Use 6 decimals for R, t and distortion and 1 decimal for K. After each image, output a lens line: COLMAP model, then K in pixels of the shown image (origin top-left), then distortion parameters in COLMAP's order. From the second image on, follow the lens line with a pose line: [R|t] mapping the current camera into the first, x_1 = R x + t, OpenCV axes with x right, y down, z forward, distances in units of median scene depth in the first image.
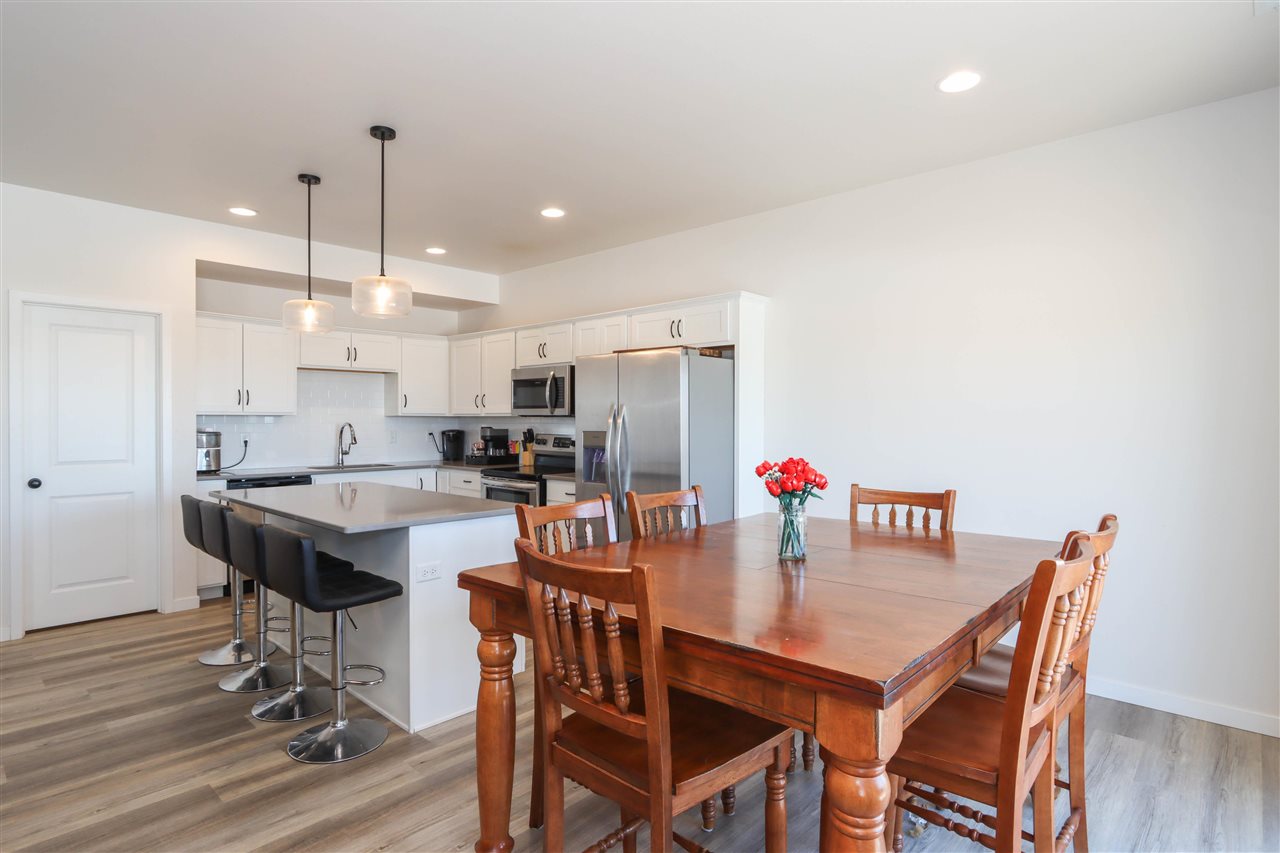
lens RADIAL K [[676.1, 0, 624.3], [0, 676.1, 423.1], [0, 0, 1]] dist [-0.004629, -0.000682]
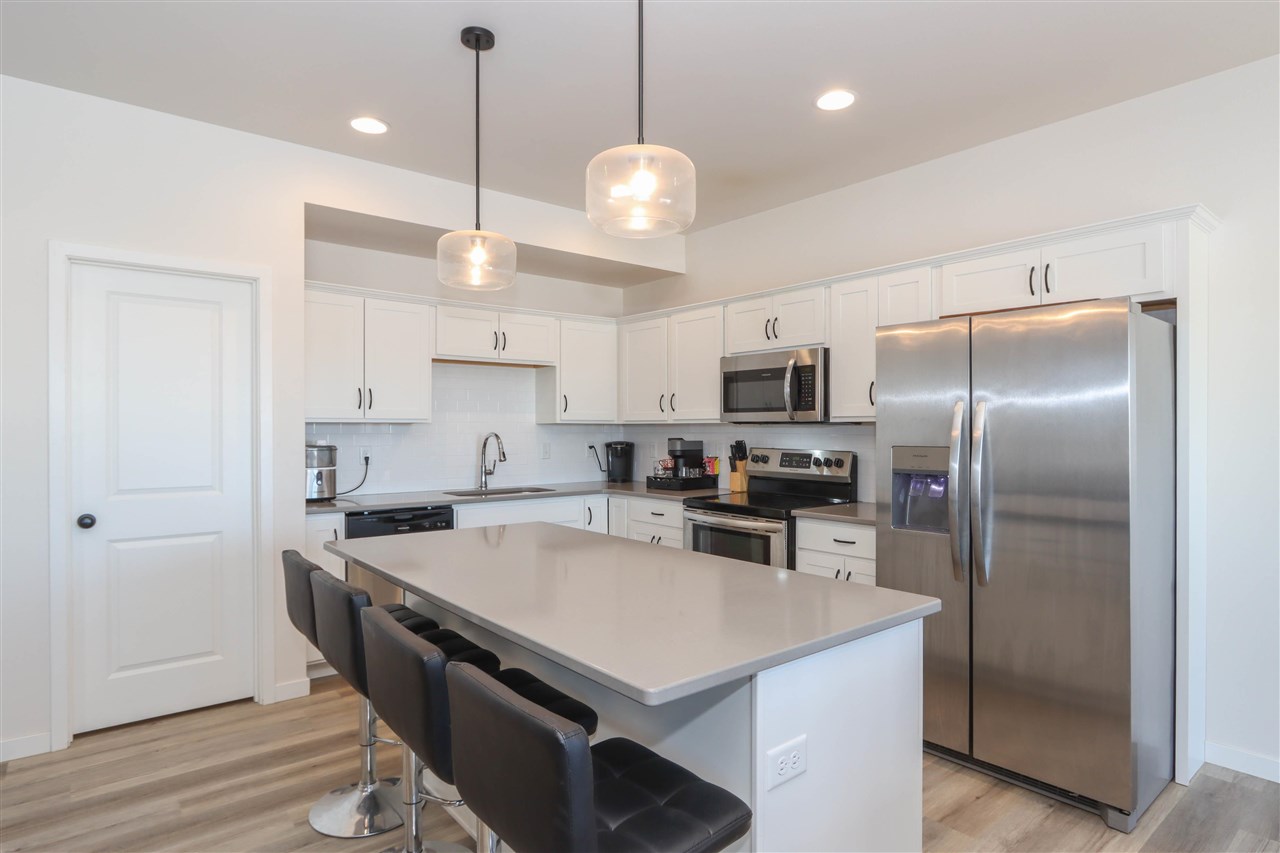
lens RADIAL K [[692.5, 0, 634.5], [0, 692.5, 428.0], [0, 0, 1]] dist [-0.004522, 0.000698]
pose [[0.992991, -0.002267, -0.118170, -0.182681], [0.001637, 0.999984, -0.005425, -0.001479], [0.118180, 0.005193, 0.992979, 0.284592]]
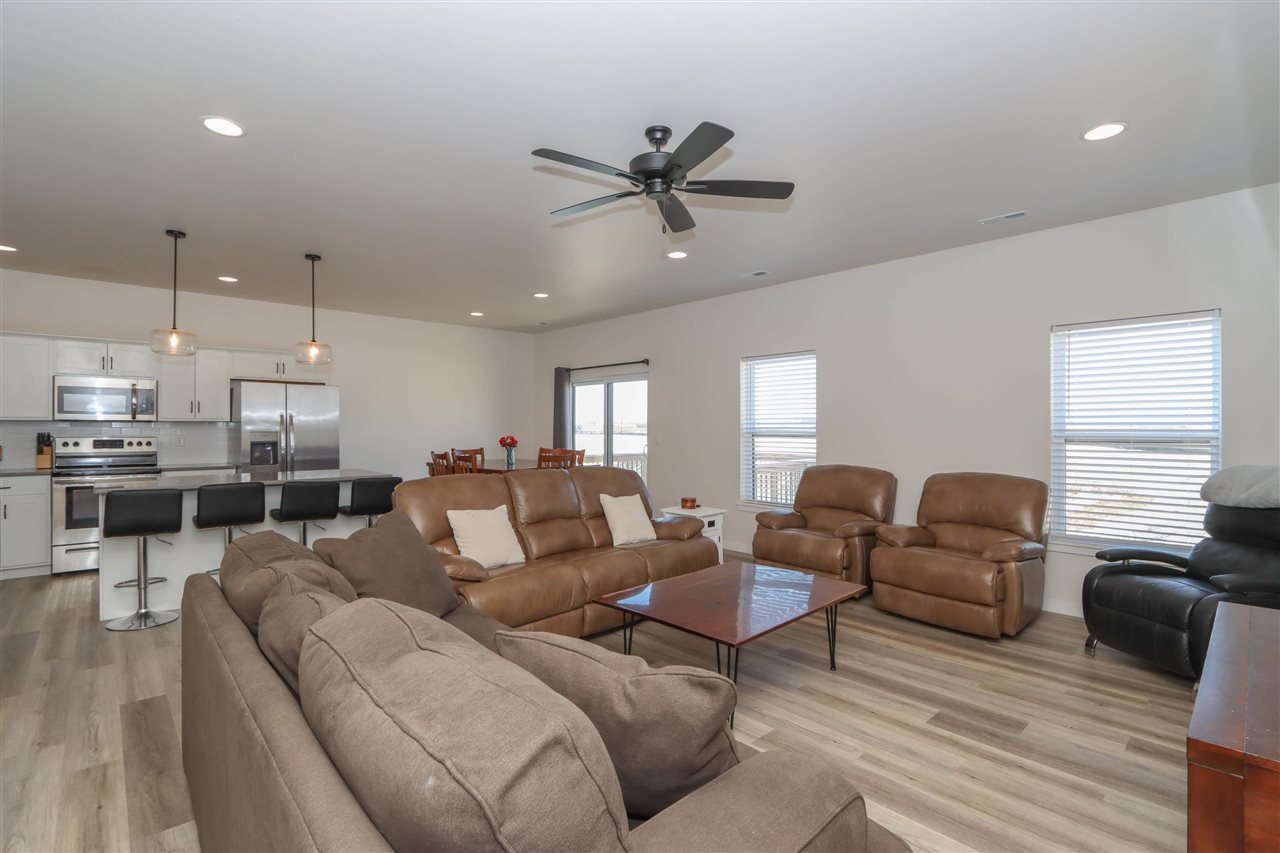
lens RADIAL K [[595.1, 0, 642.7], [0, 595.1, 431.5], [0, 0, 1]] dist [-0.014488, -0.000529]
pose [[0.044129, -0.011625, 0.998958, -1.100876], [0.001225, 0.999932, 0.011583, -0.002675], [-0.999025, 0.000712, 0.044140, 0.057766]]
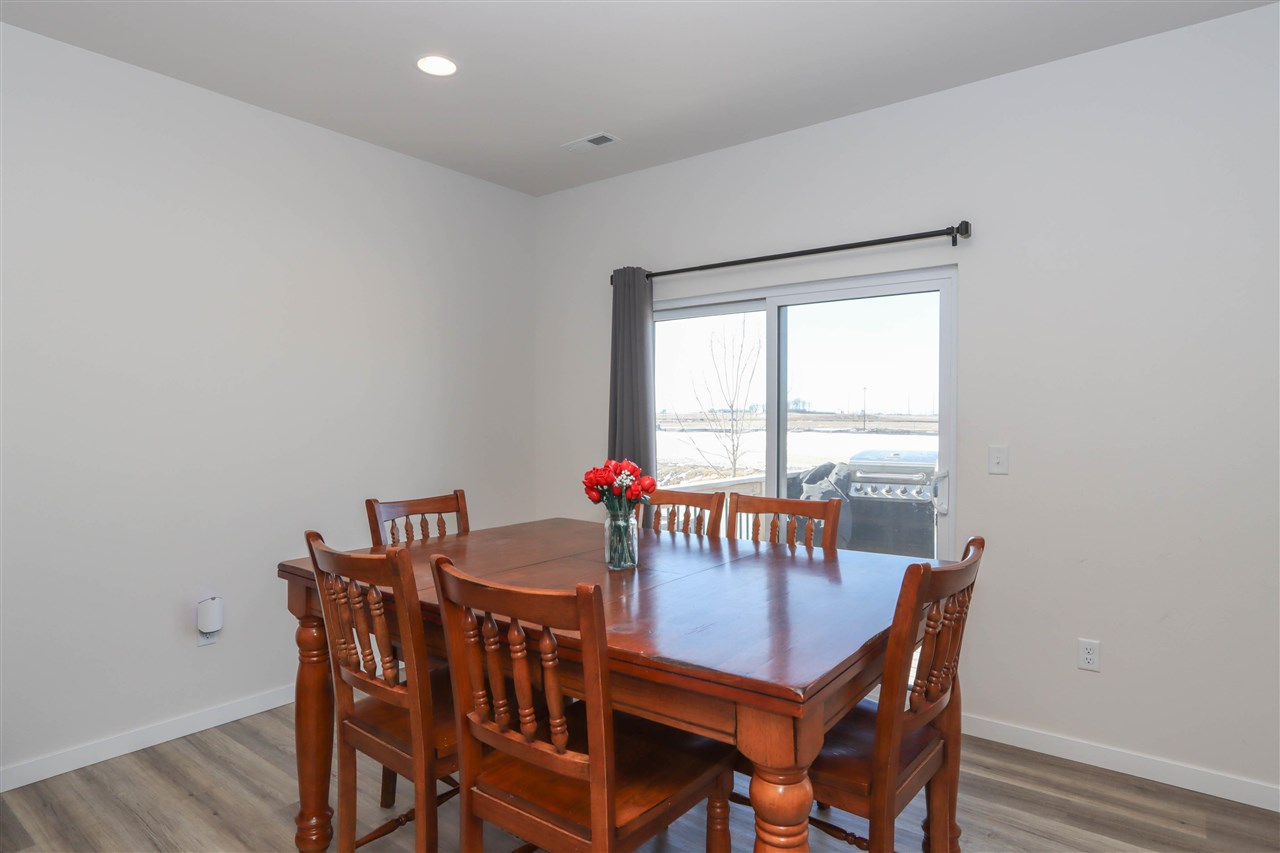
lens RADIAL K [[741.7, 0, 638.7], [0, 741.7, 428.6], [0, 0, 1]] dist [-0.008115, -0.000559]
pose [[-0.112428, -0.015080, 0.993545, -0.297968], [0.004635, 0.999866, 0.015701, -0.003614], [-0.993649, 0.006370, -0.112343, 0.419890]]
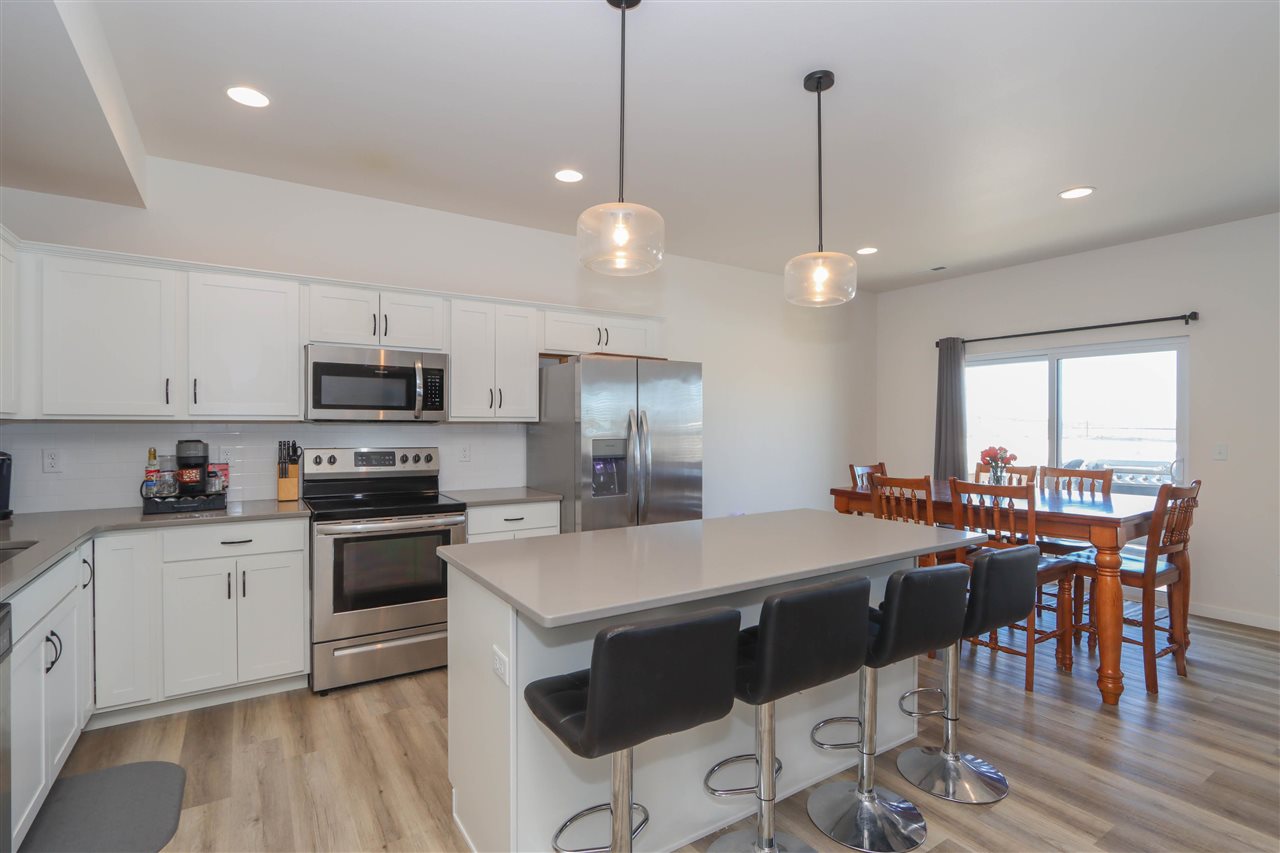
lens RADIAL K [[617.2, 0, 631.2], [0, 617.2, 426.0], [0, 0, 1]] dist [-0.005845, -0.000049]
pose [[0.226560, -0.003831, 0.973990, -0.688431], [0.001657, 0.999992, 0.003548, -0.007619], [-0.973996, 0.000810, 0.226564, 0.630617]]
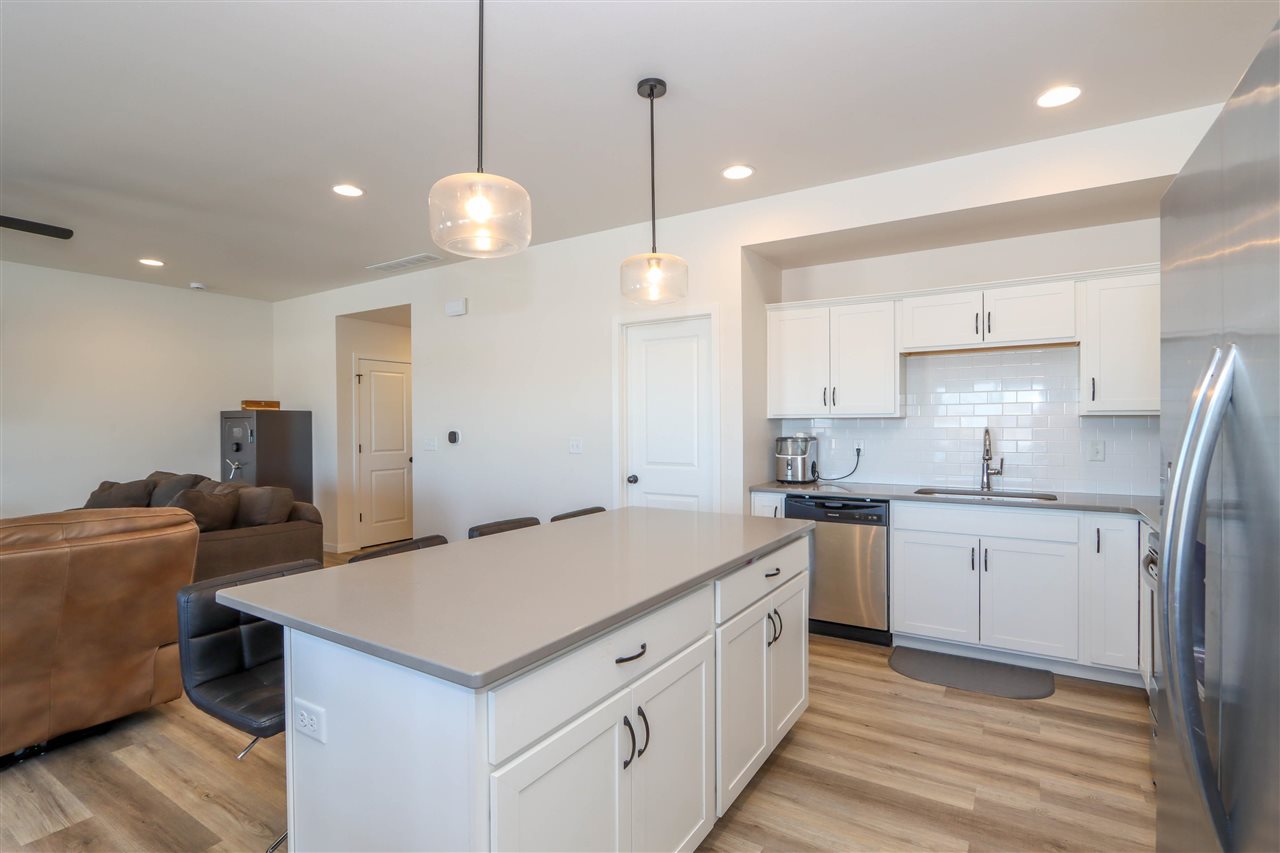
lens RADIAL K [[595.1, 0, 642.7], [0, 595.1, 431.5], [0, 0, 1]] dist [-0.014488, -0.000529]
pose [[0.218756, 0.008986, -0.975738, 0.094912], [0.001454, 0.999953, 0.009535, -0.002600], [0.975779, -0.003505, 0.218733, 0.607153]]
